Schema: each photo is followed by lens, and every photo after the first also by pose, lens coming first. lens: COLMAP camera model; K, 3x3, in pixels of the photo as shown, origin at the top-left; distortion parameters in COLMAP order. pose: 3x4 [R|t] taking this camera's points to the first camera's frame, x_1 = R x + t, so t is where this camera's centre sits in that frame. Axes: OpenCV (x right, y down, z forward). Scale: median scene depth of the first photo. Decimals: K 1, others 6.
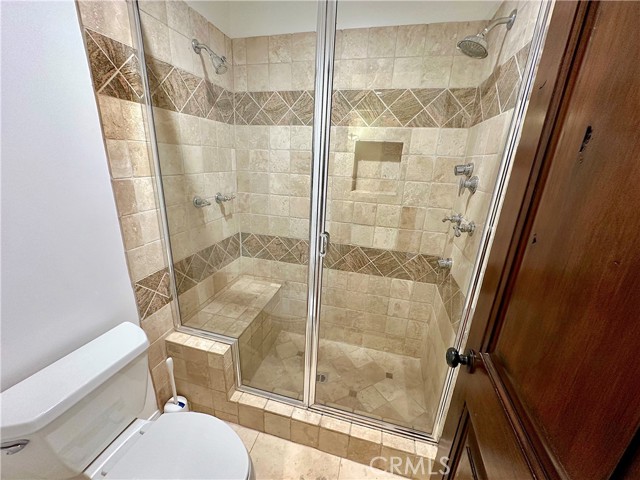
lens RADIAL K [[256.9, 0, 320.0], [0, 256.9, 240.0], [0, 0, 1]] dist [-0.000314, 0.000219]
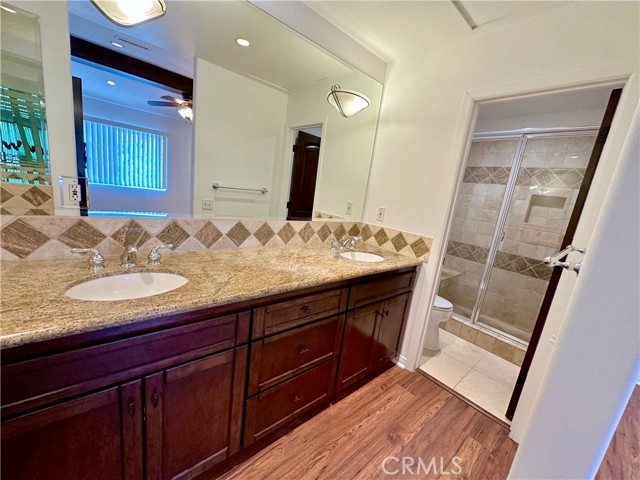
lens RADIAL K [[256.9, 0, 320.0], [0, 256.9, 240.0], [0, 0, 1]] dist [-0.000314, 0.000219]
pose [[0.817186, 0.169688, -0.550830, -0.020802], [-0.258301, 0.962157, -0.086803, 0.409746], [0.515255, 0.213214, 0.830091, -1.054622]]
